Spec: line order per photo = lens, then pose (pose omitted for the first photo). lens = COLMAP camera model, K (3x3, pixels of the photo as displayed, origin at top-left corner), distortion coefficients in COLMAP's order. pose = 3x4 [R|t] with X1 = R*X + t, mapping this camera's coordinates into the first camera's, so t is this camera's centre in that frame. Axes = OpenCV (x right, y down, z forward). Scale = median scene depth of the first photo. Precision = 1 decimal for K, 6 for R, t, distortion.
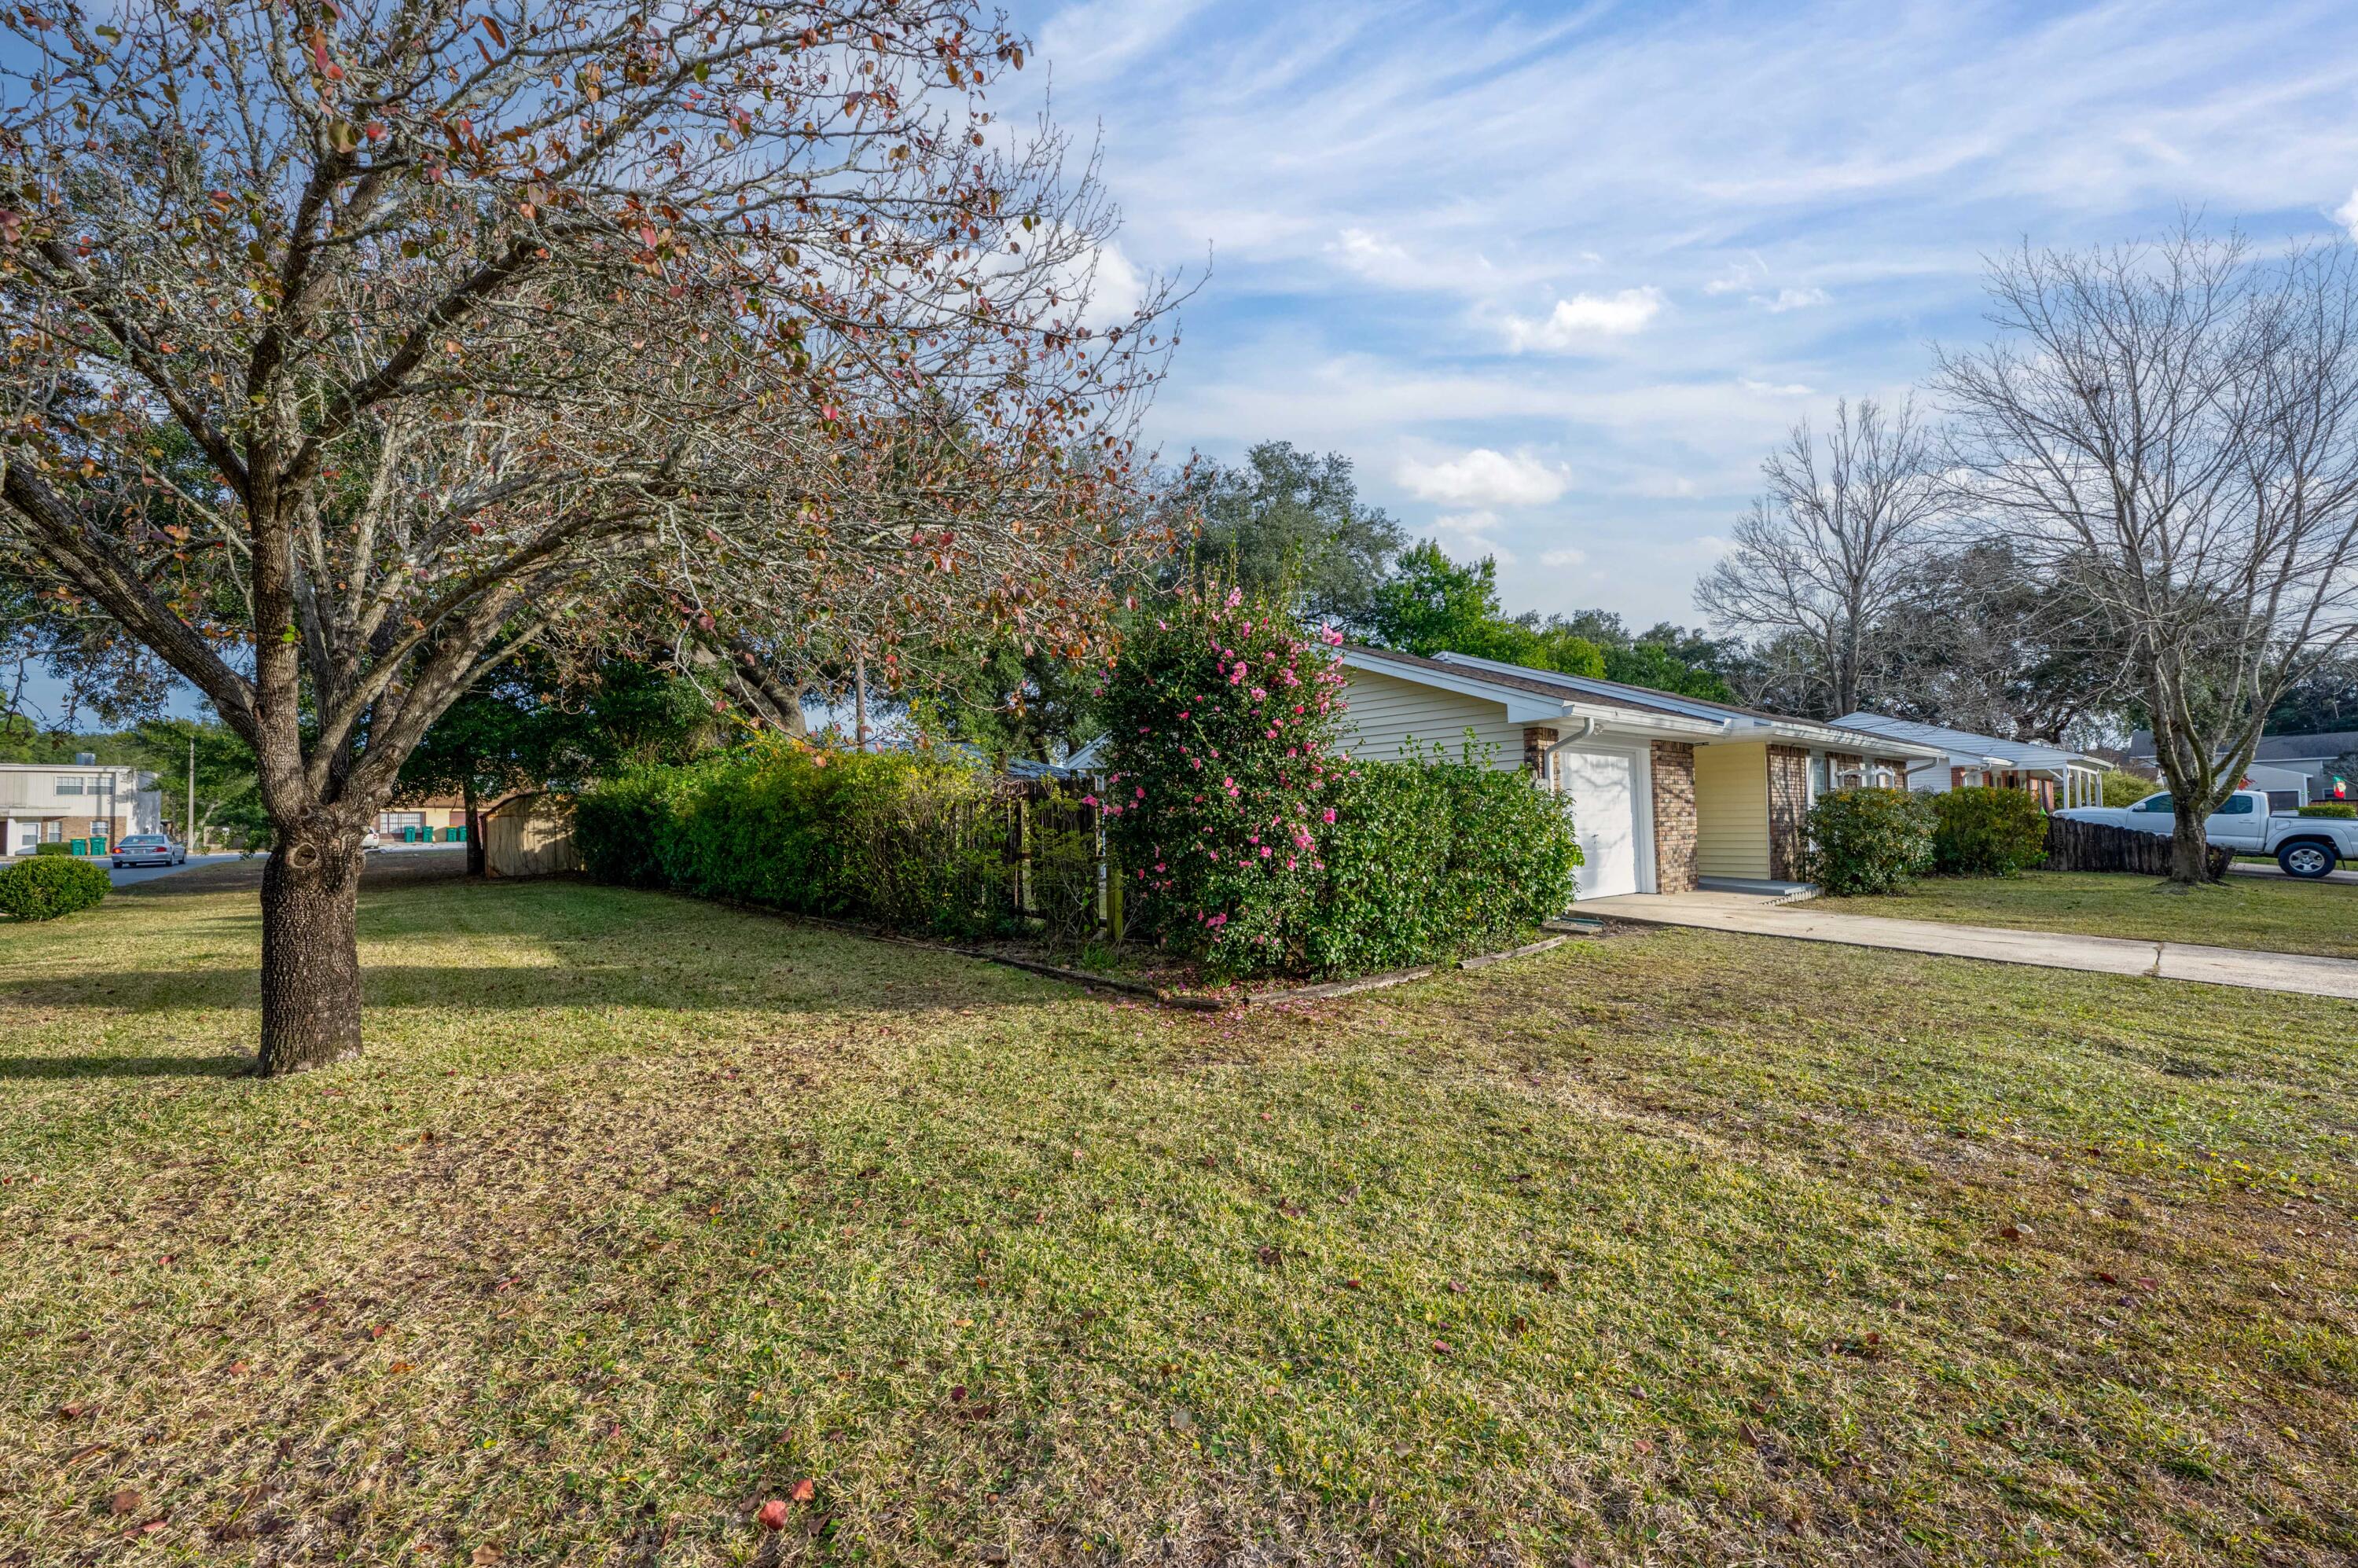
lens RADIAL K [[939.6, 0, 1186.6], [0, 939.6, 795.6], [0, 0, 1]] dist [-0.003015, -0.000505]
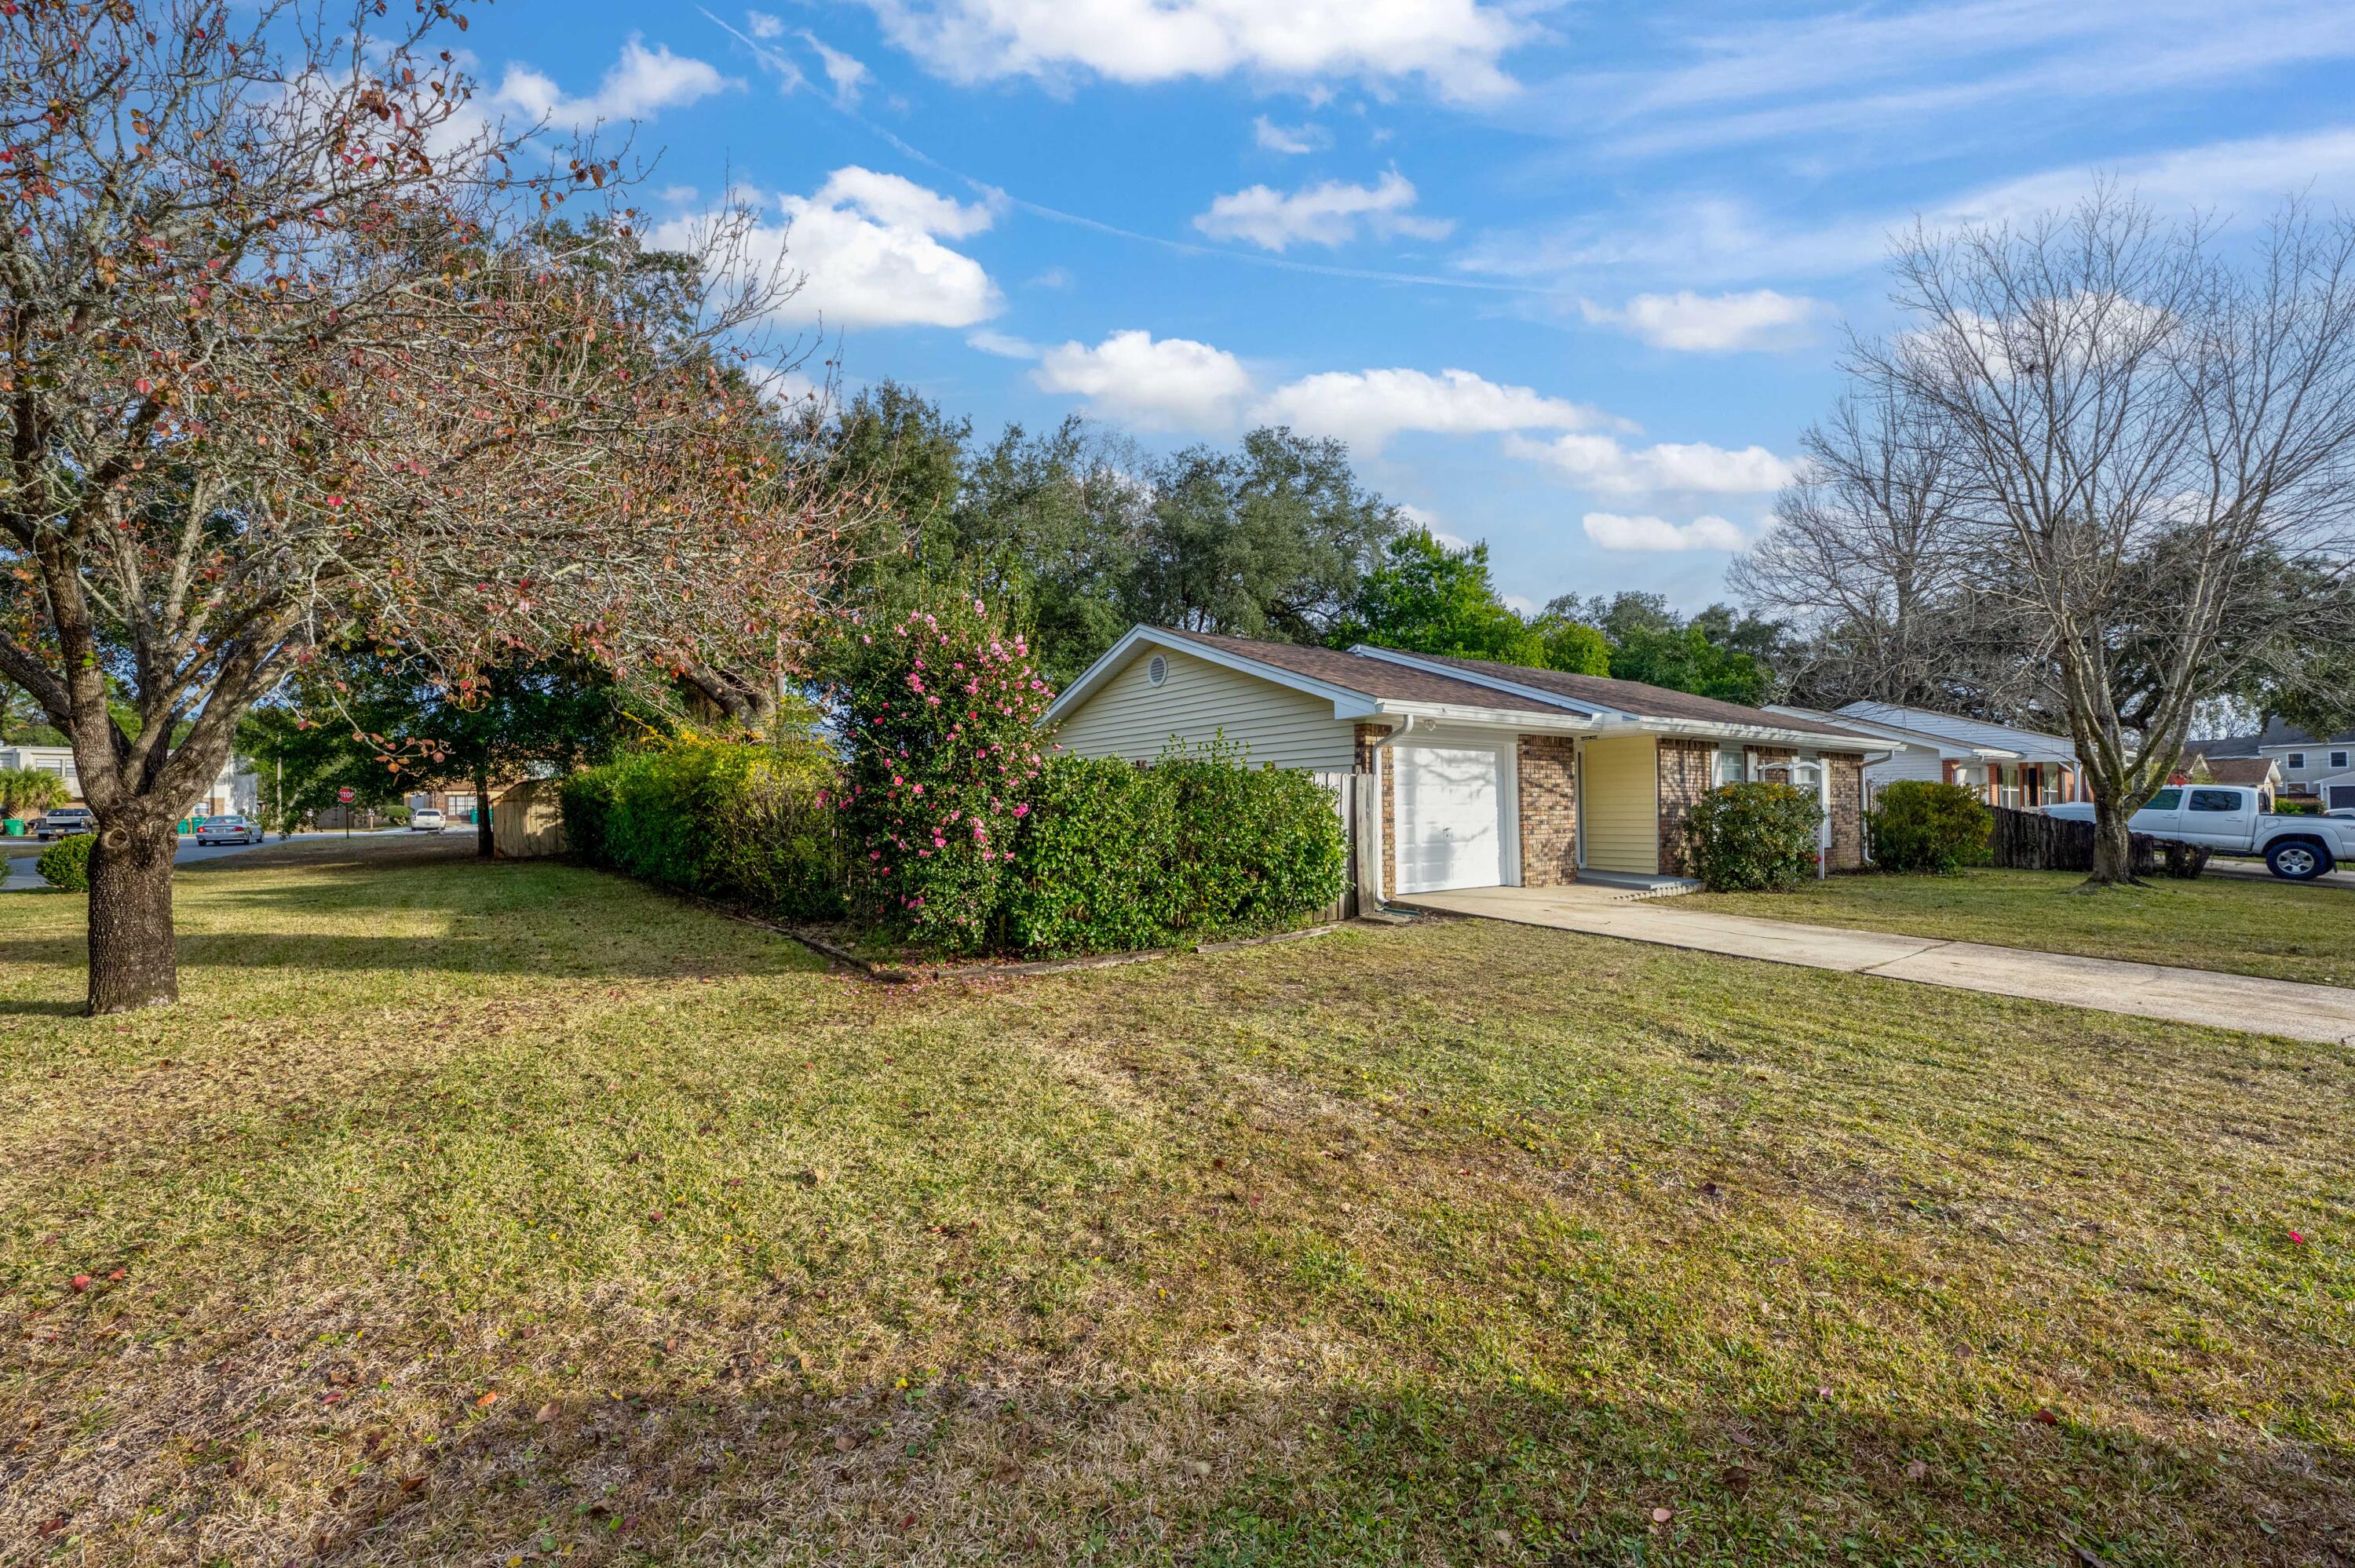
lens RADIAL K [[960.1, 0, 1180.7], [0, 960.1, 796.3], [0, 0, 1]] dist [-0.004312, -0.000138]
pose [[0.997085, 0.005993, -0.076067, 0.193711], [-0.004869, 0.999876, 0.014950, -0.005870], [0.076147, -0.014536, 0.996991, -0.050390]]
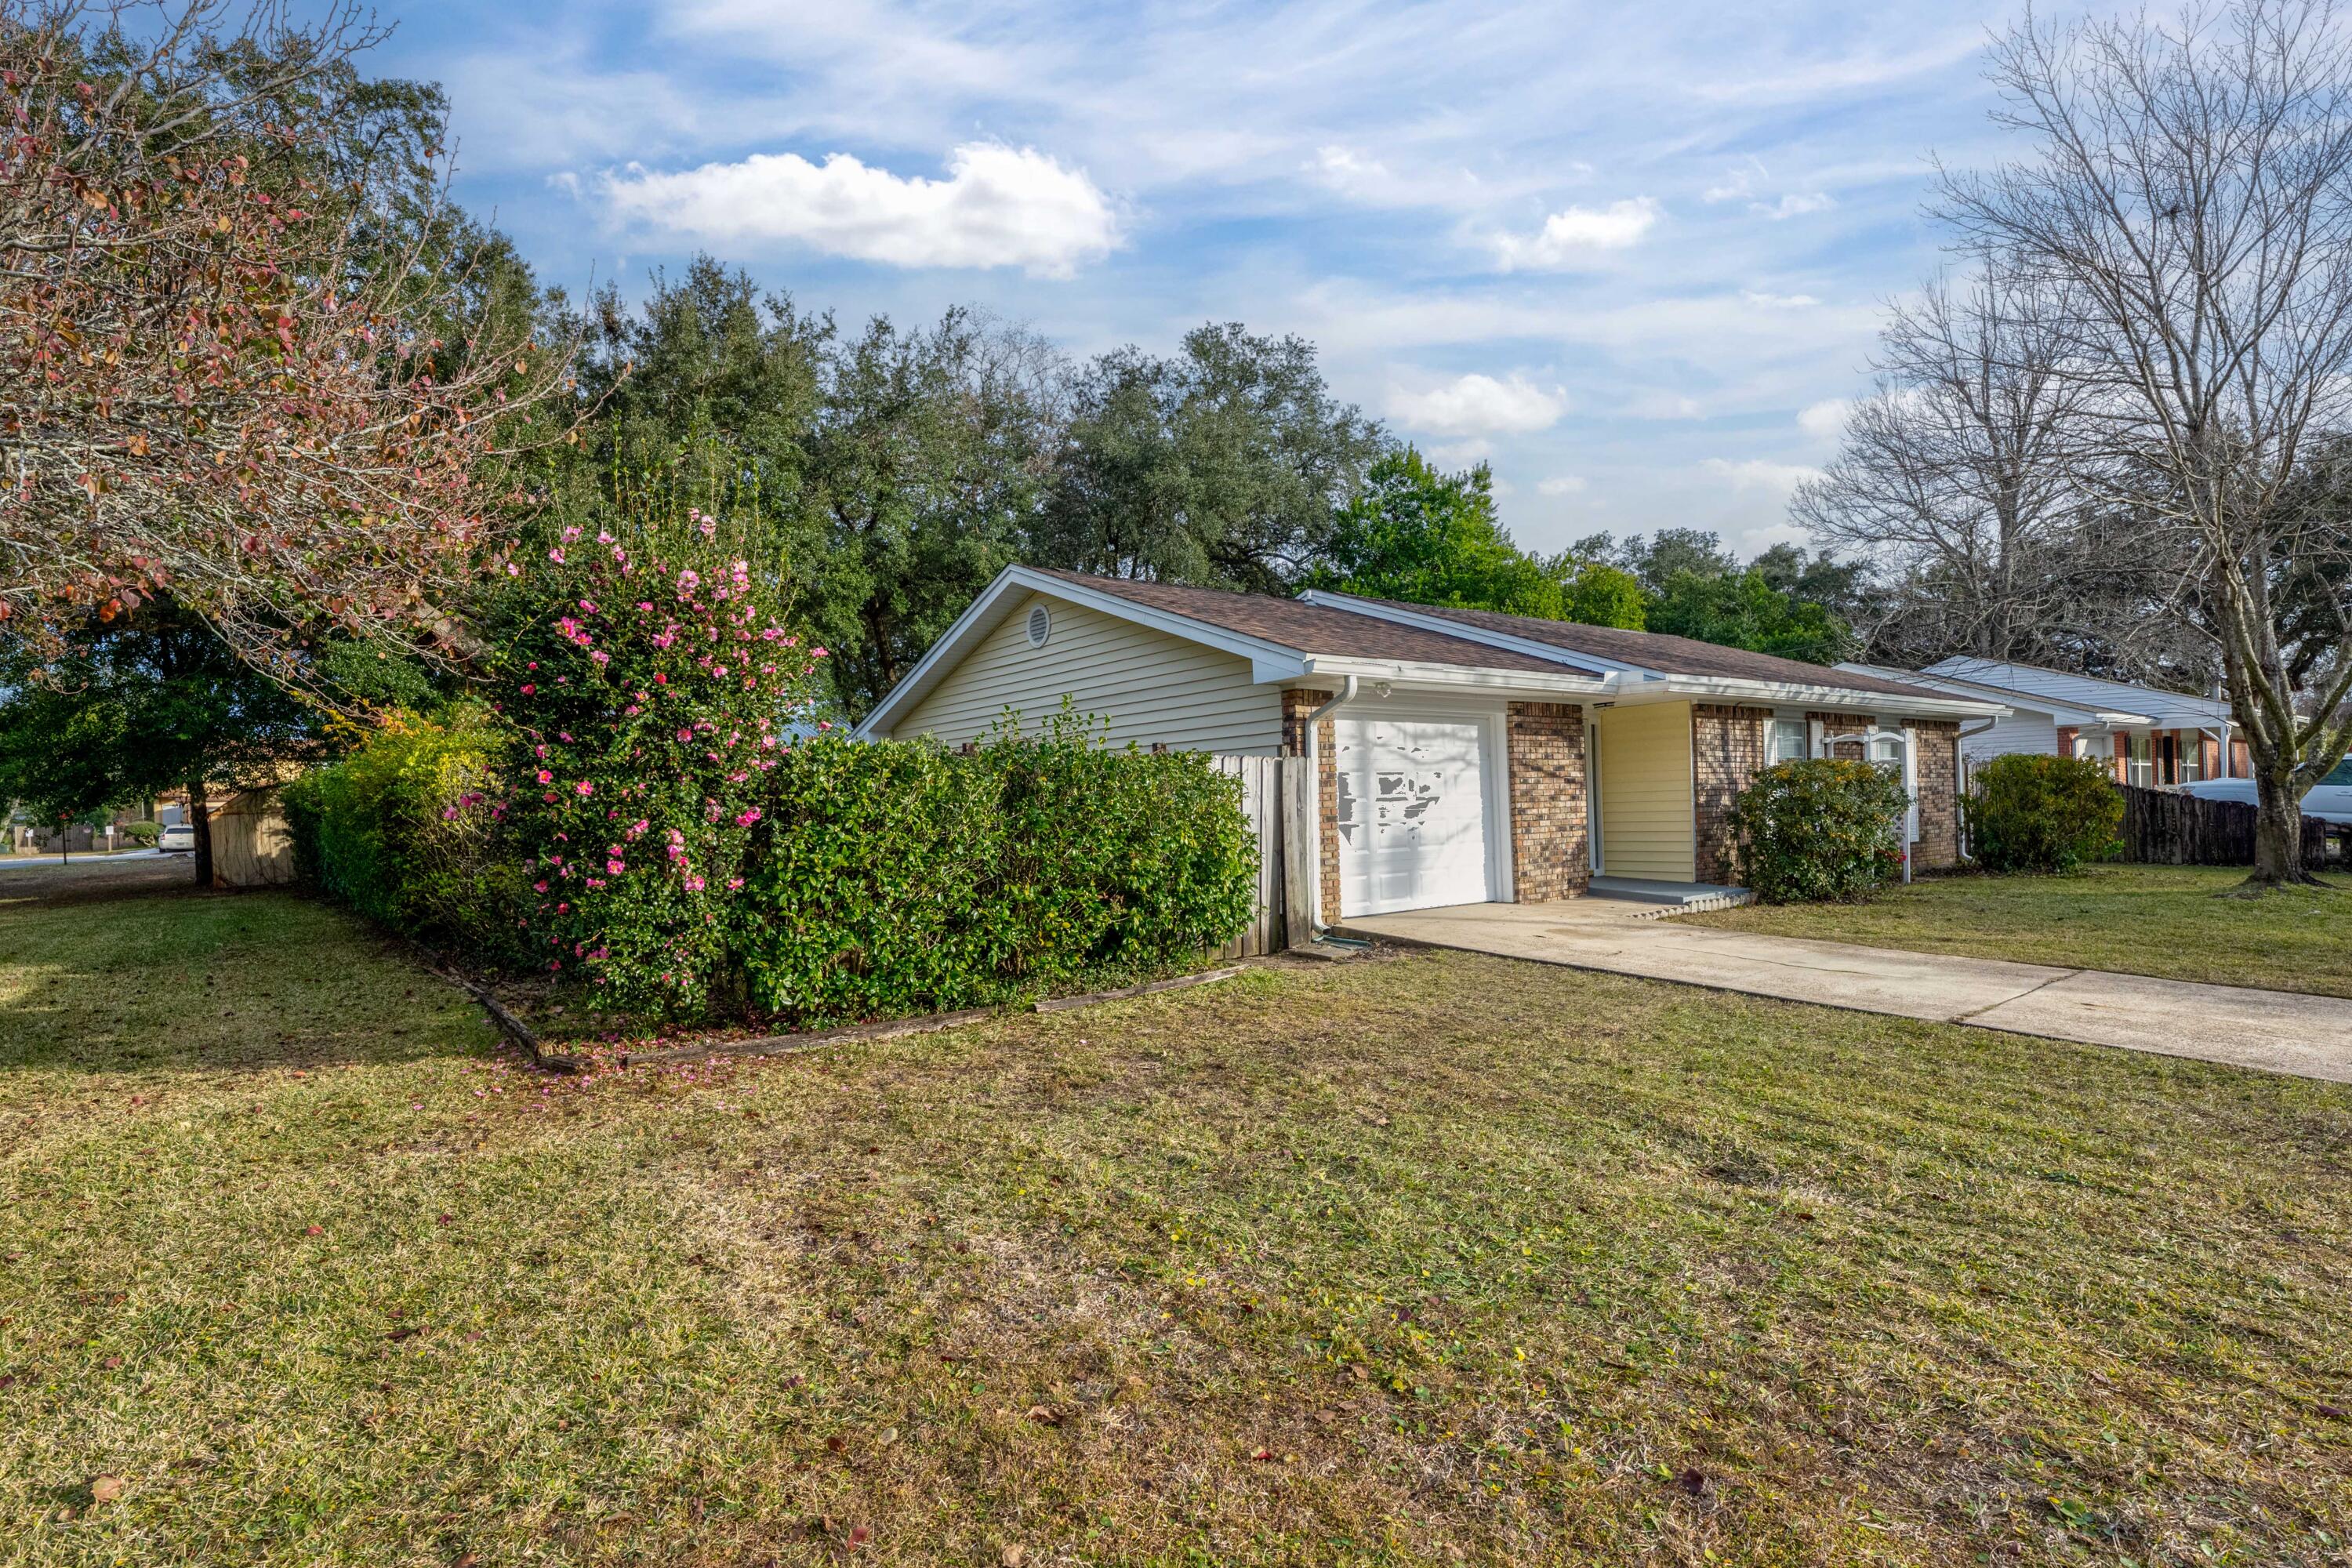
lens RADIAL K [[1162.9, 0, 1168.3], [0, 1162.9, 811.4], [0, 0, 1]] dist [-0.002119, 0.000504]
pose [[0.998425, -0.011690, -0.054878, 0.246790], [0.013487, 0.999381, 0.032491, -0.004111], [0.054465, -0.033180, 0.997964, 0.037802]]
